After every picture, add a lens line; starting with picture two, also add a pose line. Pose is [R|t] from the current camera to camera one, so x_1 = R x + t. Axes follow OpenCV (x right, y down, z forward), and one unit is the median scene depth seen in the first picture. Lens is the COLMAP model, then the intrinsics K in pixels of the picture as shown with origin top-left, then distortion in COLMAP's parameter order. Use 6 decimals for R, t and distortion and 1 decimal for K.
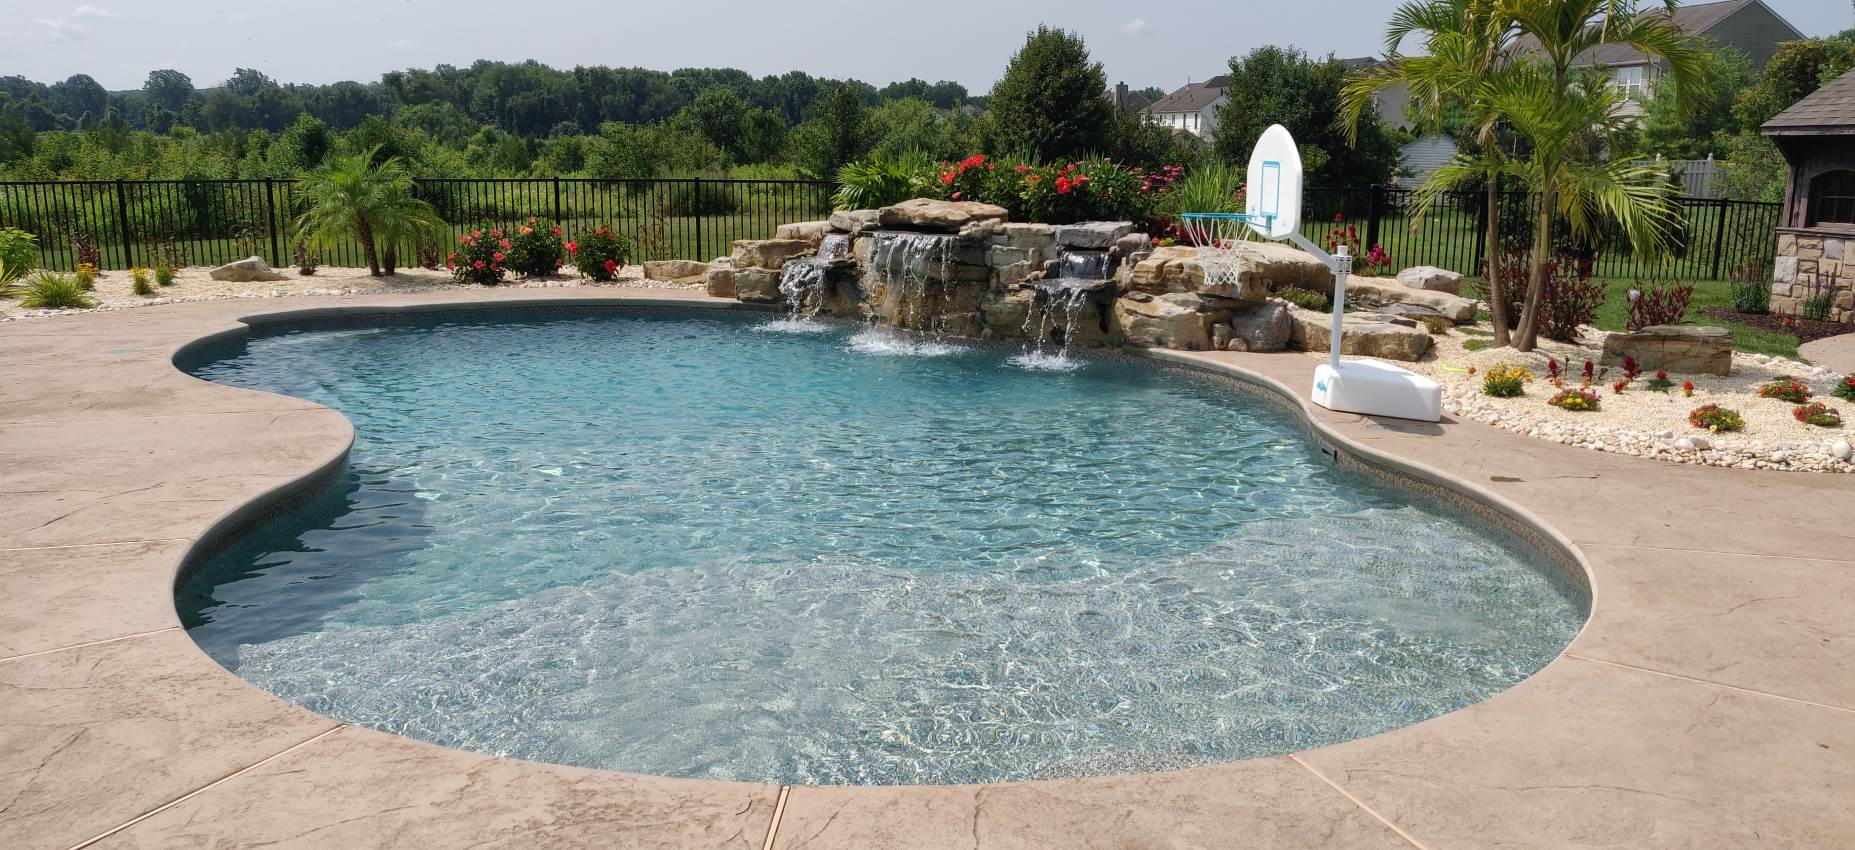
lens RADIAL K [[1417.6, 0, 928.4], [0, 1417.6, 430.0], [0, 0, 1]] dist [-0.010158, 0.035278]
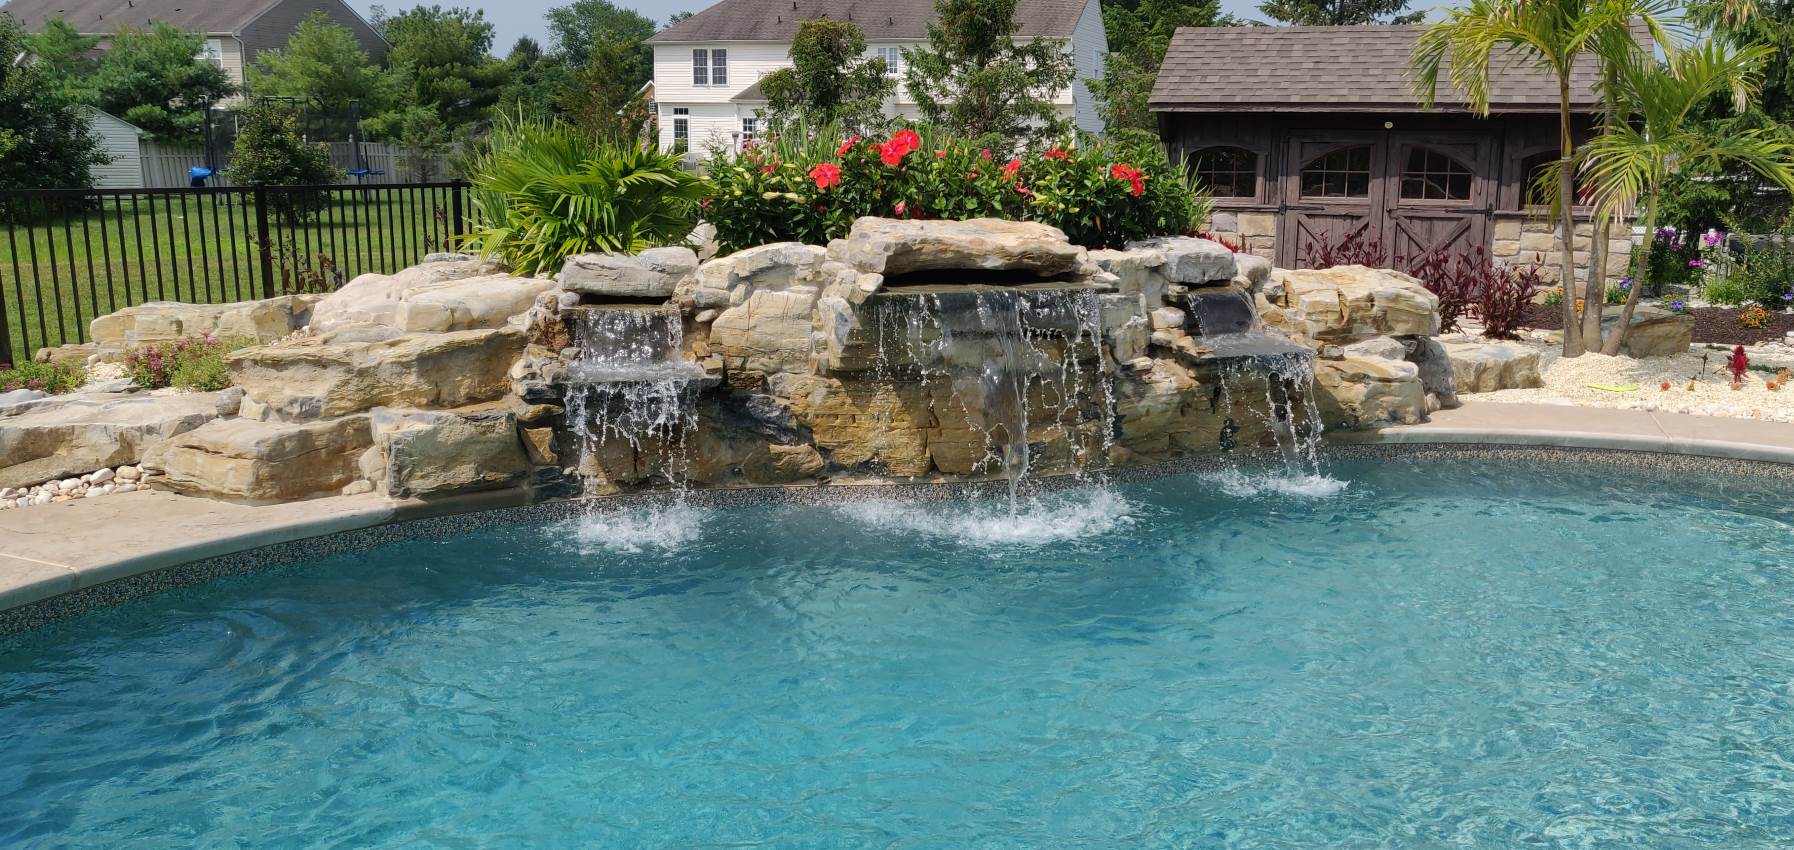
lens RADIAL K [[1432.6, 0, 943.0], [0, 1432.6, 416.5], [0, 0, 1]] dist [0.008695, 0.014056]
pose [[0.500537, -0.168304, 0.849197, -0.461798], [0.168388, 0.981113, 0.095197, -0.148114], [-0.849181, 0.095345, 0.519424, 0.775261]]
